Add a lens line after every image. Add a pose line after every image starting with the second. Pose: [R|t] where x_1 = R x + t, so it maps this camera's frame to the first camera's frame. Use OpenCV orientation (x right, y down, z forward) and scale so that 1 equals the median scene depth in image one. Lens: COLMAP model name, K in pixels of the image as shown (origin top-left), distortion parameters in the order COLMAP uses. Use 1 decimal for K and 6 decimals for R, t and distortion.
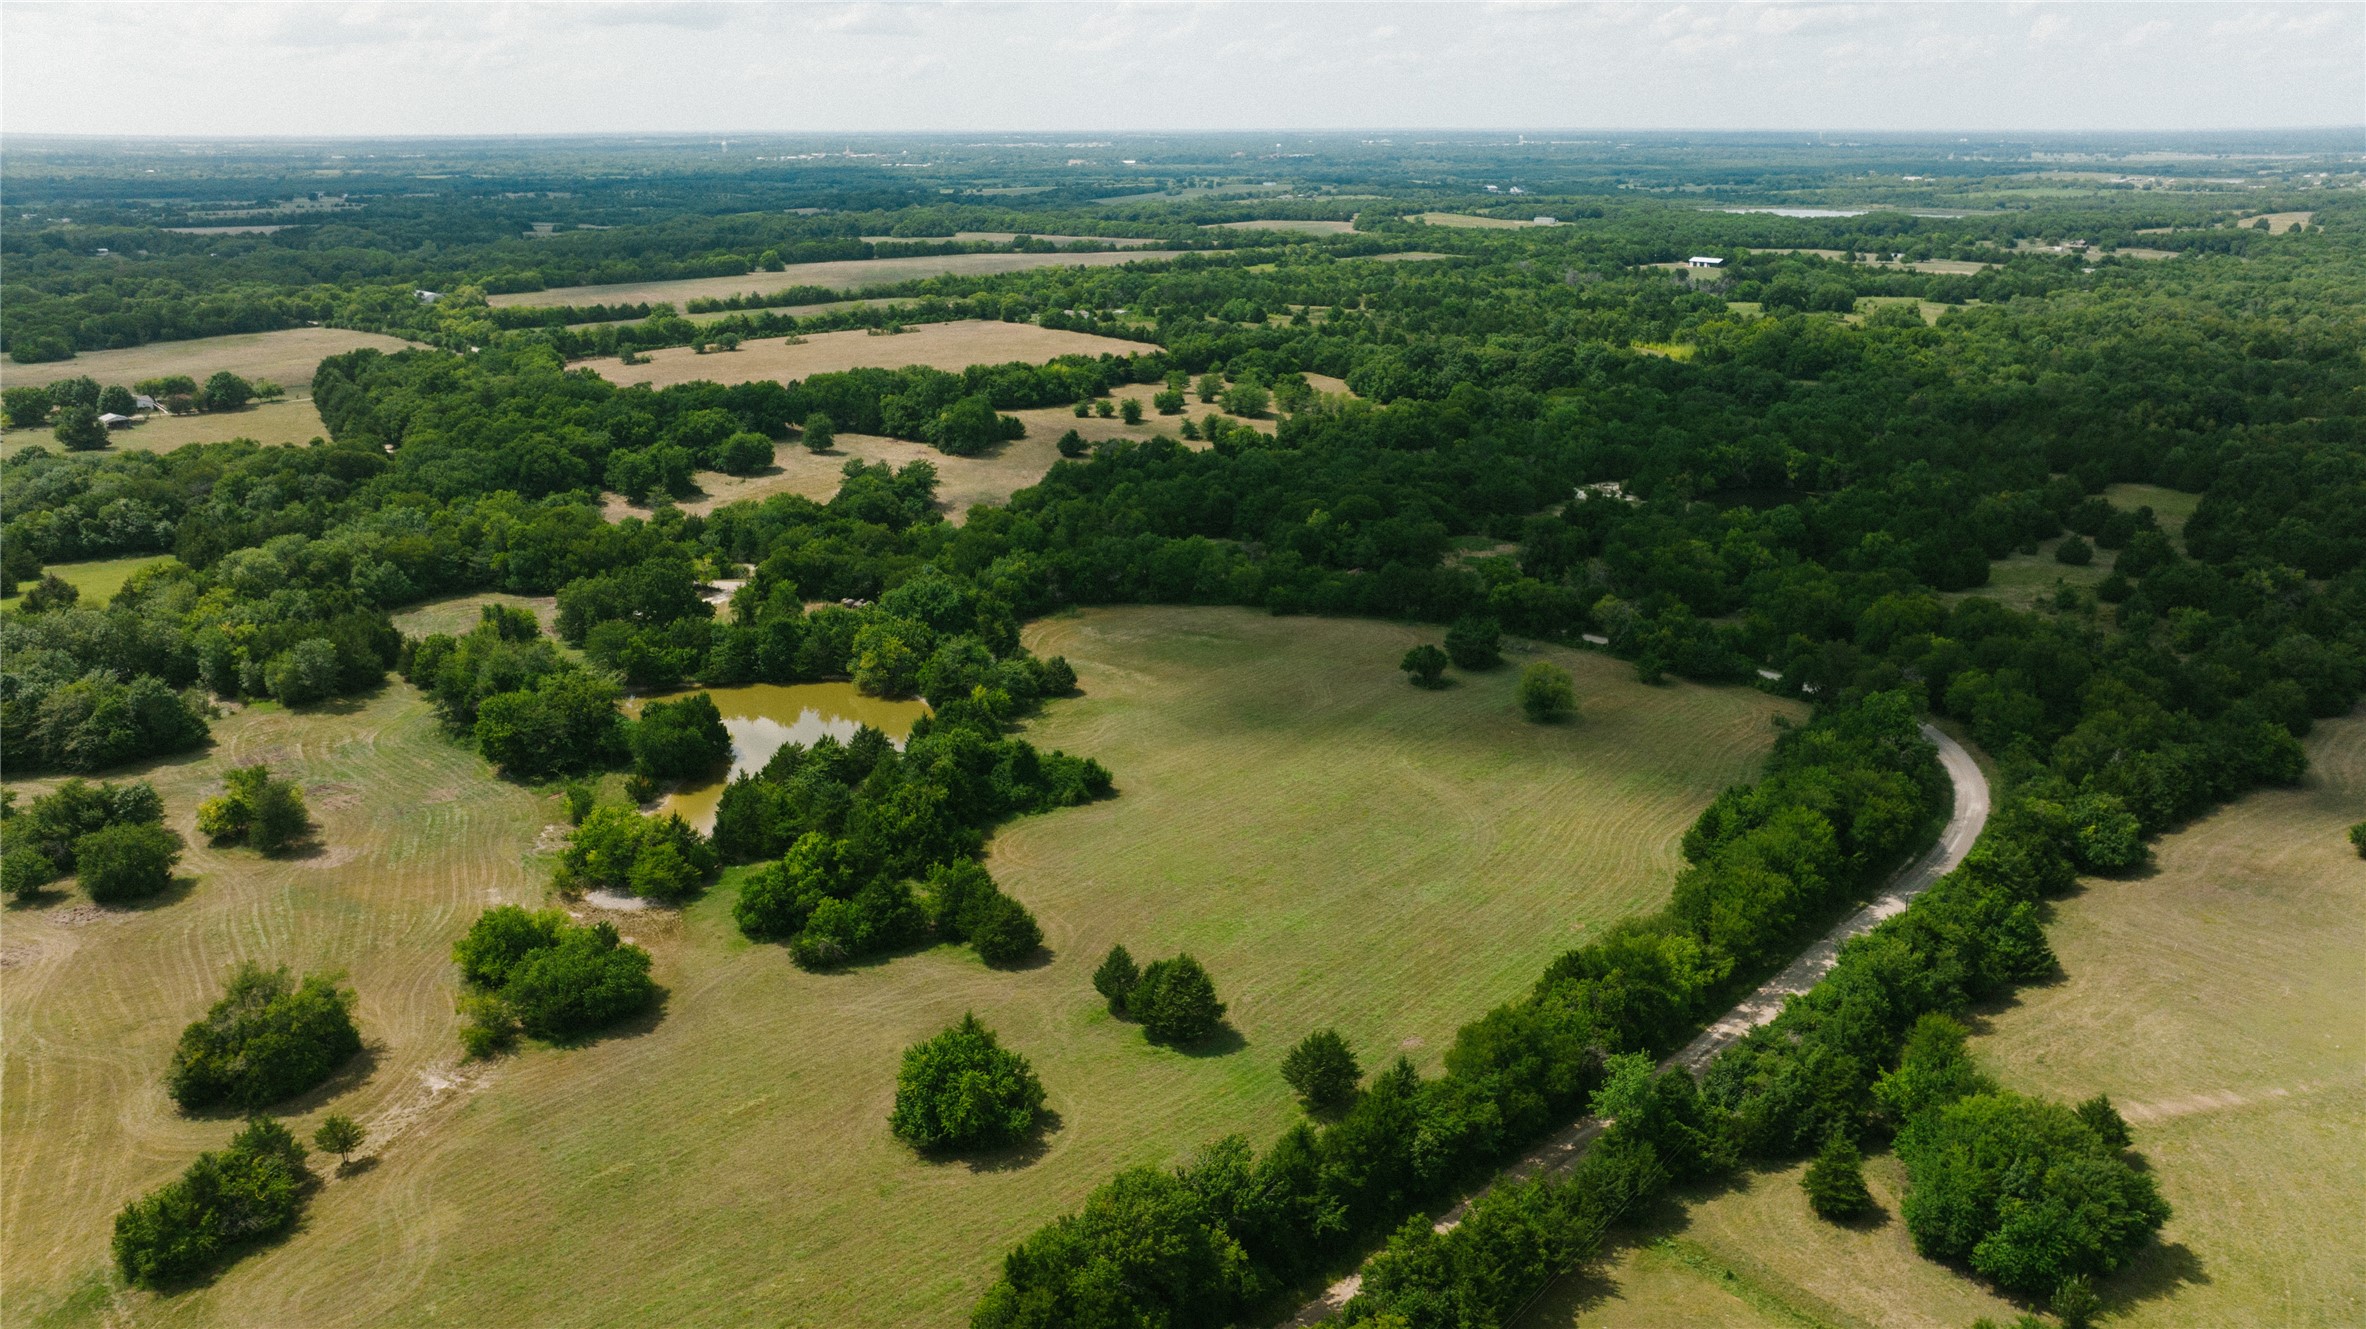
lens RADIAL K [[1649.0, 0, 1188.7], [0, 1649.0, 675.6], [0, 0, 1]] dist [-0.014572, 0.000160]
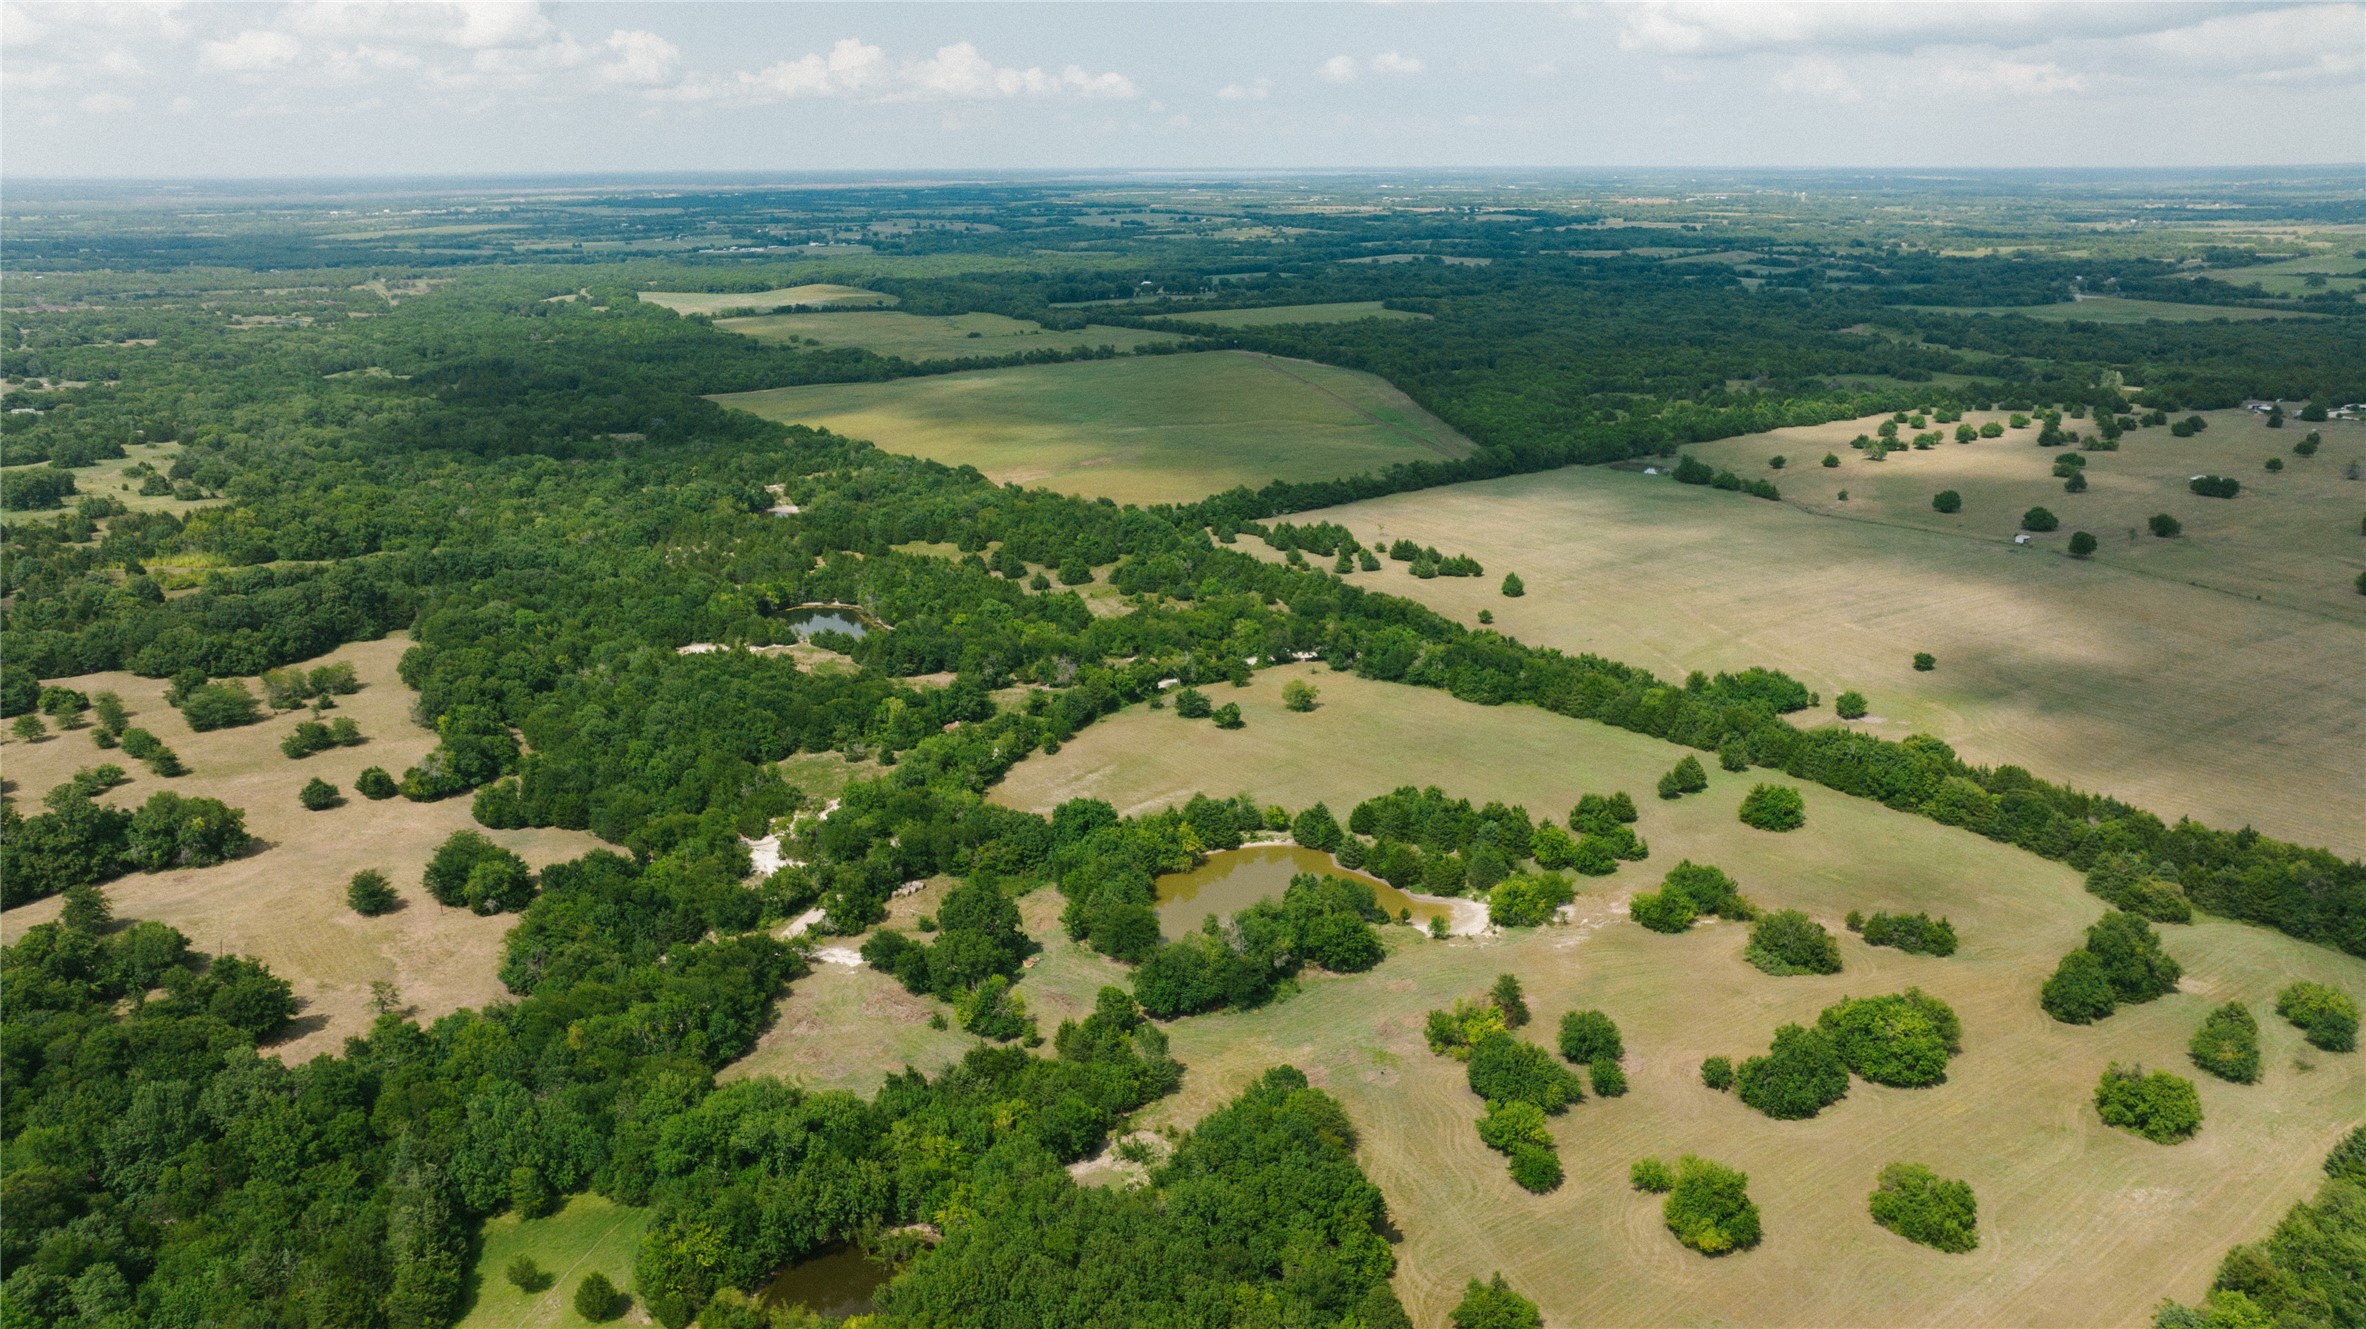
lens RADIAL K [[1649.0, 0, 1188.7], [0, 1649.0, 675.6], [0, 0, 1]] dist [-0.014572, 0.000160]
pose [[0.119283, -0.282667, 0.951772, -1.375705], [0.321279, 0.918030, 0.232381, -0.426349], [-0.939442, 0.278065, 0.200321, 0.682395]]
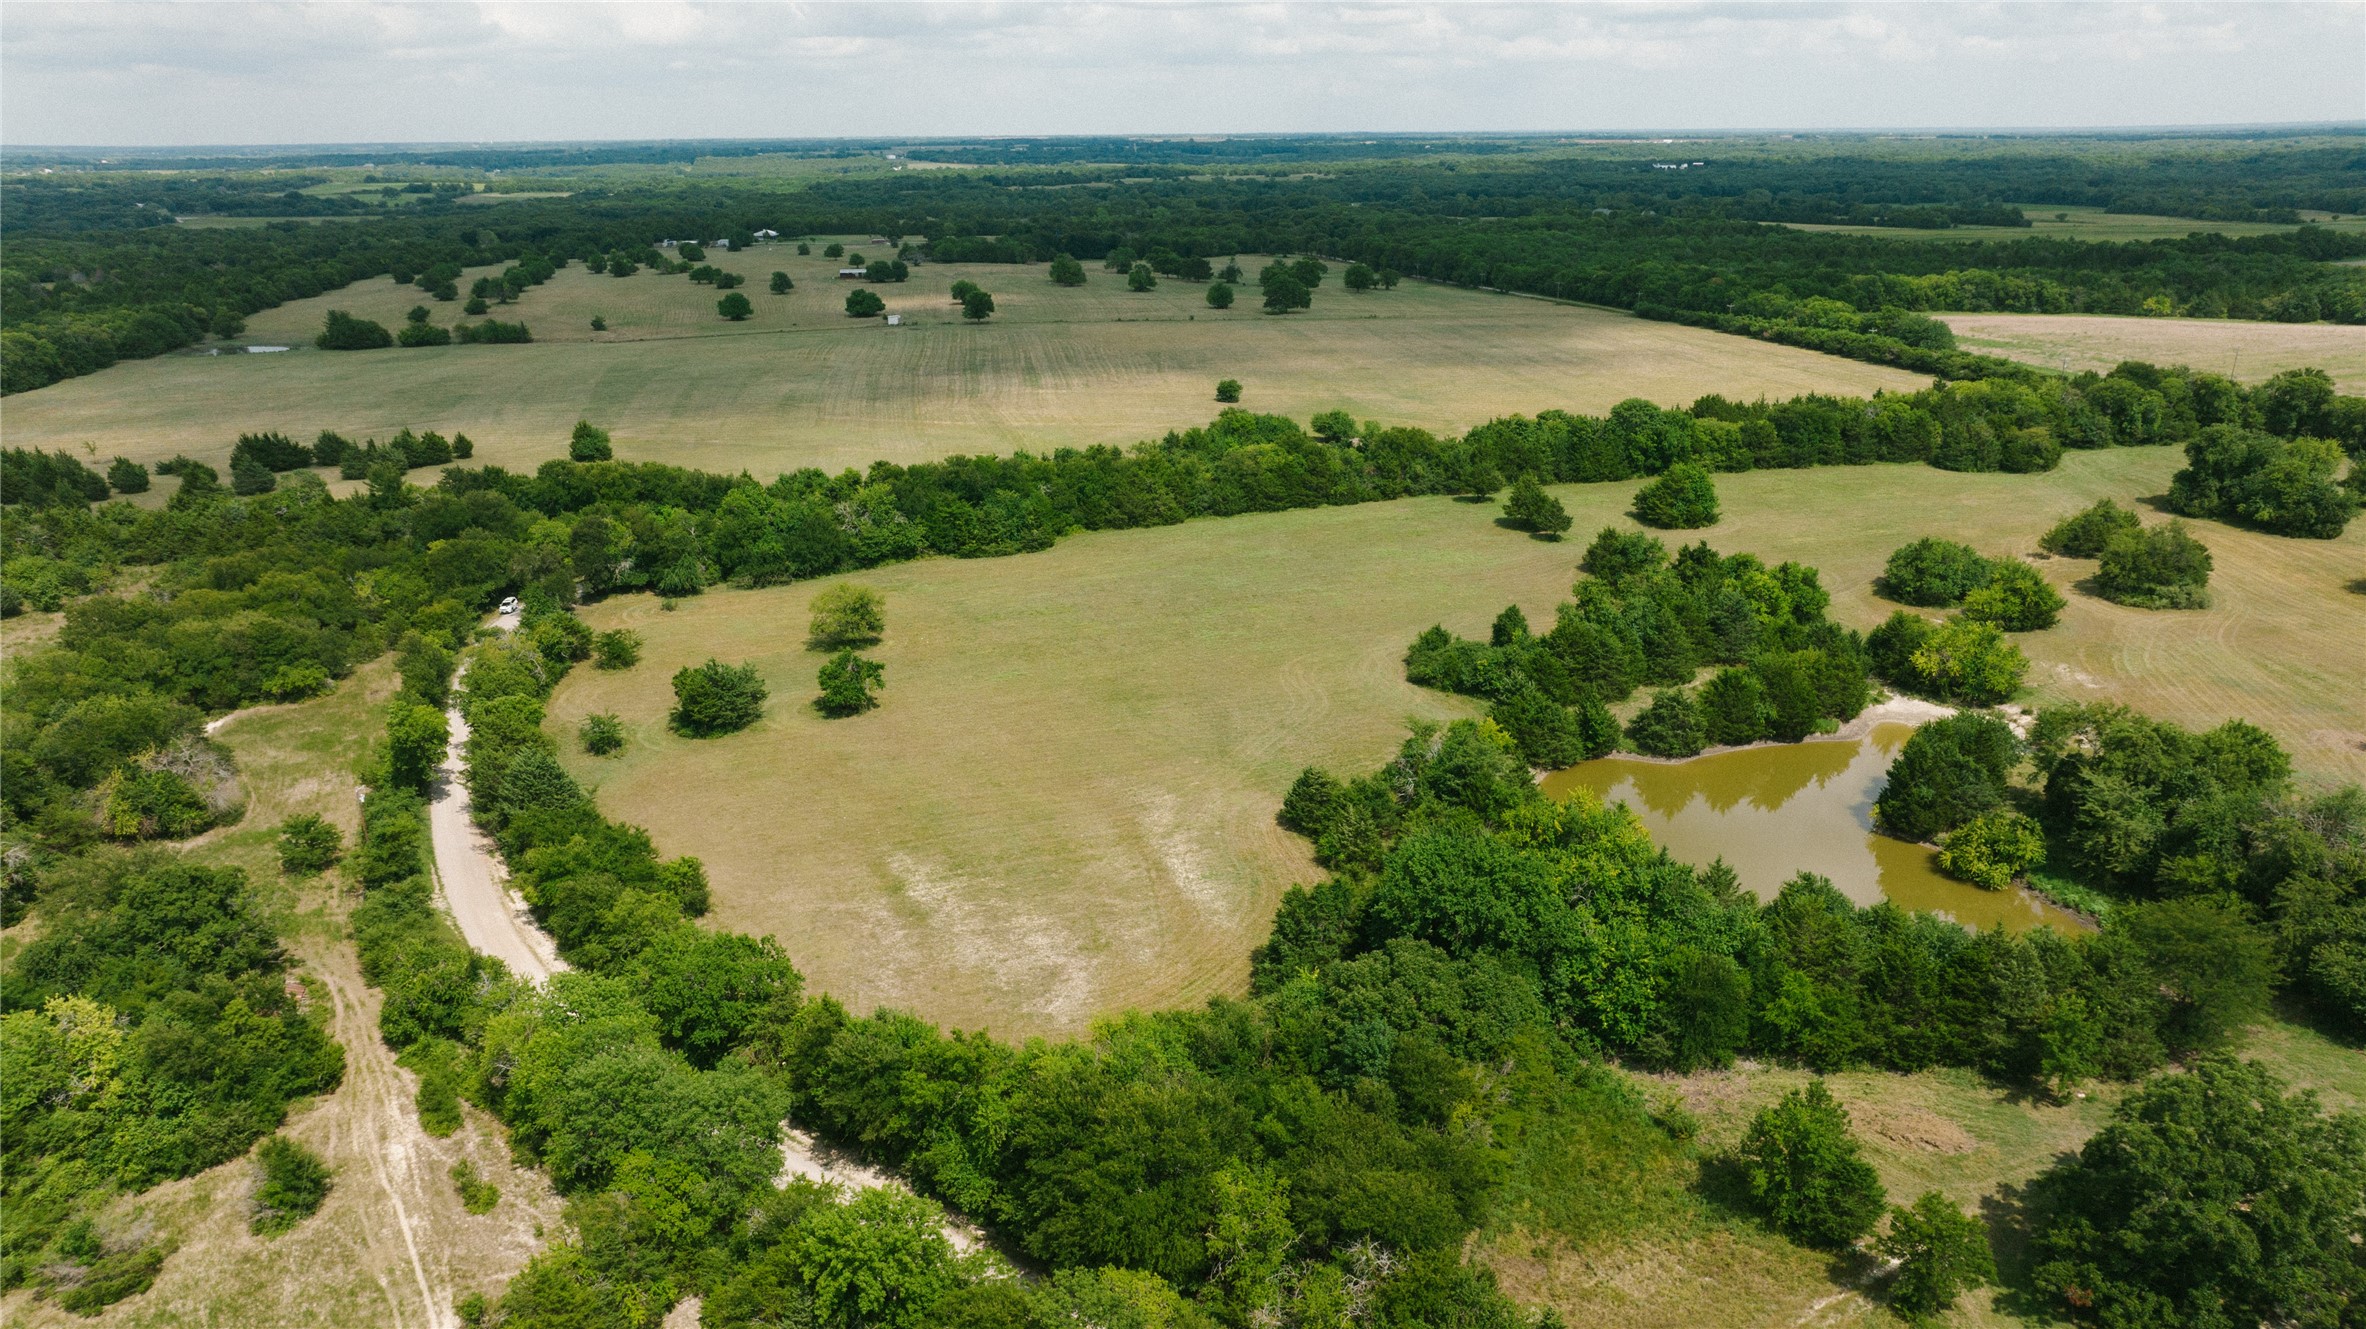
lens RADIAL K [[1666.6, 0, 1196.0], [0, 1666.6, 667.6], [0, 0, 1]] dist [-0.016268, 0.000289]
pose [[-0.862724, -0.133994, 0.487600, -0.319868], [0.181962, 0.817402, 0.546575, -0.361951], [-0.471803, 0.560267, -0.680810, 1.372570]]
